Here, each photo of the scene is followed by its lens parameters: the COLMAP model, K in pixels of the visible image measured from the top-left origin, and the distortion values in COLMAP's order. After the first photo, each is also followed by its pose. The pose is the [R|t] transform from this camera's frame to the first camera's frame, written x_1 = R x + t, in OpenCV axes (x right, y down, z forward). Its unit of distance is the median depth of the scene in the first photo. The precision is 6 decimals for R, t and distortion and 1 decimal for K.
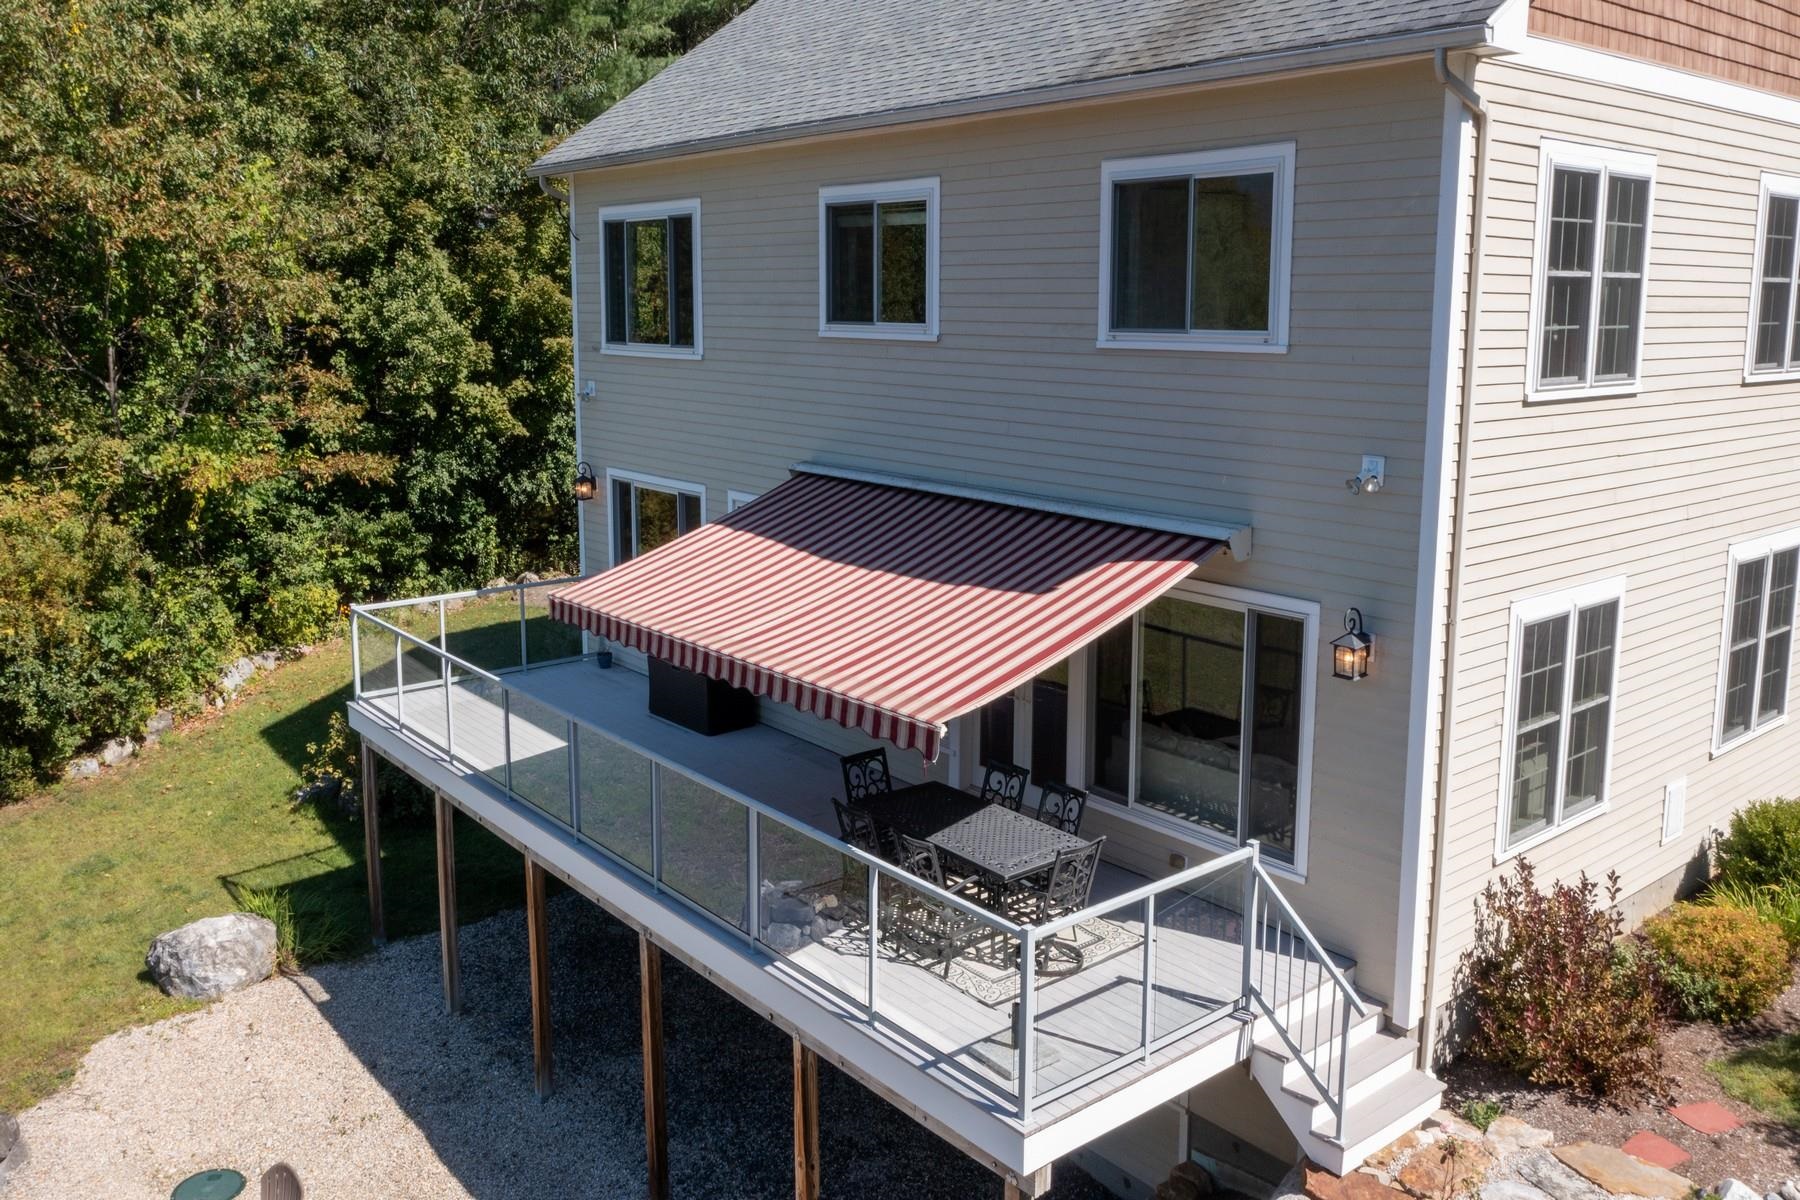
lens RADIAL K [[1445.7, 0, 896.6], [0, 1445.7, 520.9], [0, 0, 1]] dist [-0.012326, -0.008865]
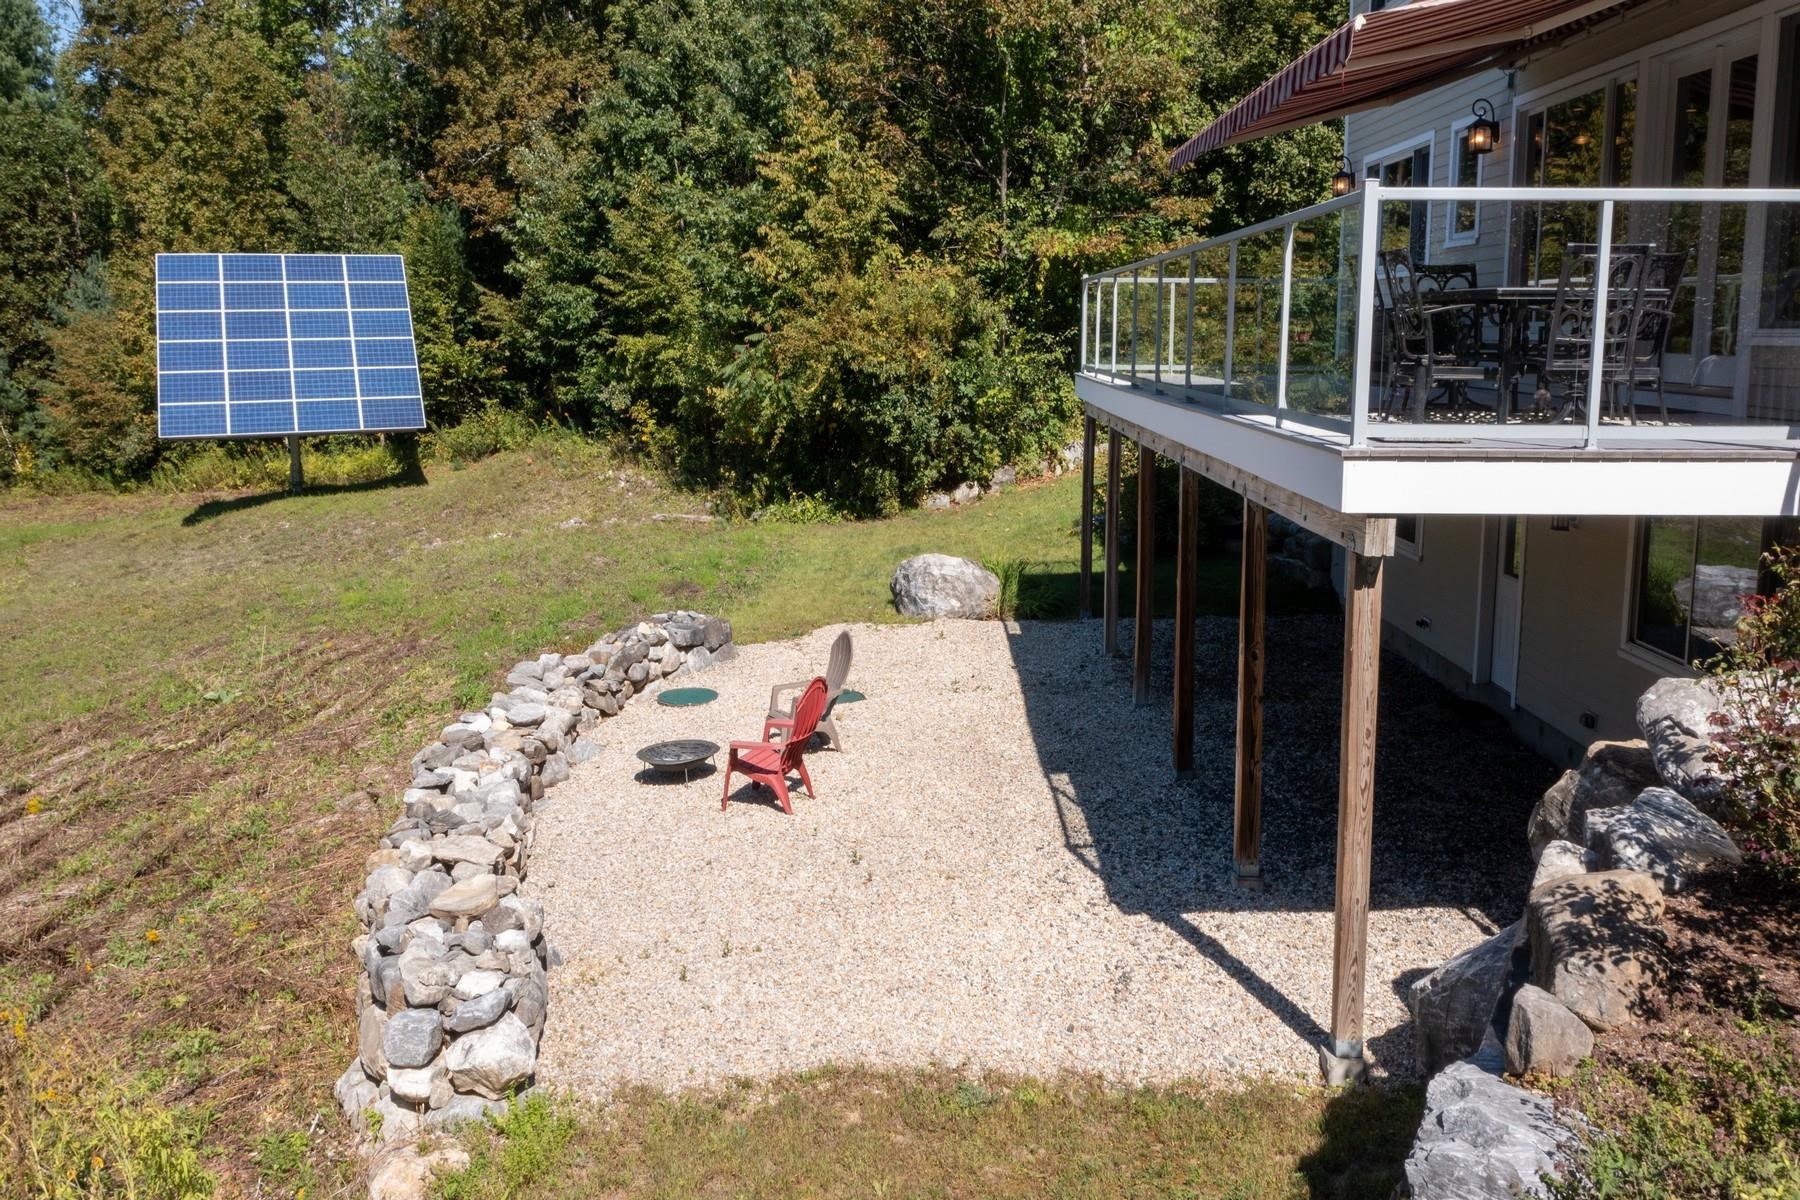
lens RADIAL K [[1462.8, 0, 900.0], [0, 1462.8, 600.0], [0, 0, 1]] dist [0.001723, 0.002448]
pose [[0.715625, 0.069105, -0.695058, 0.235399], [-0.112654, 0.993485, -0.017212, 0.273624], [0.689340, 0.090618, 0.718748, 0.139393]]
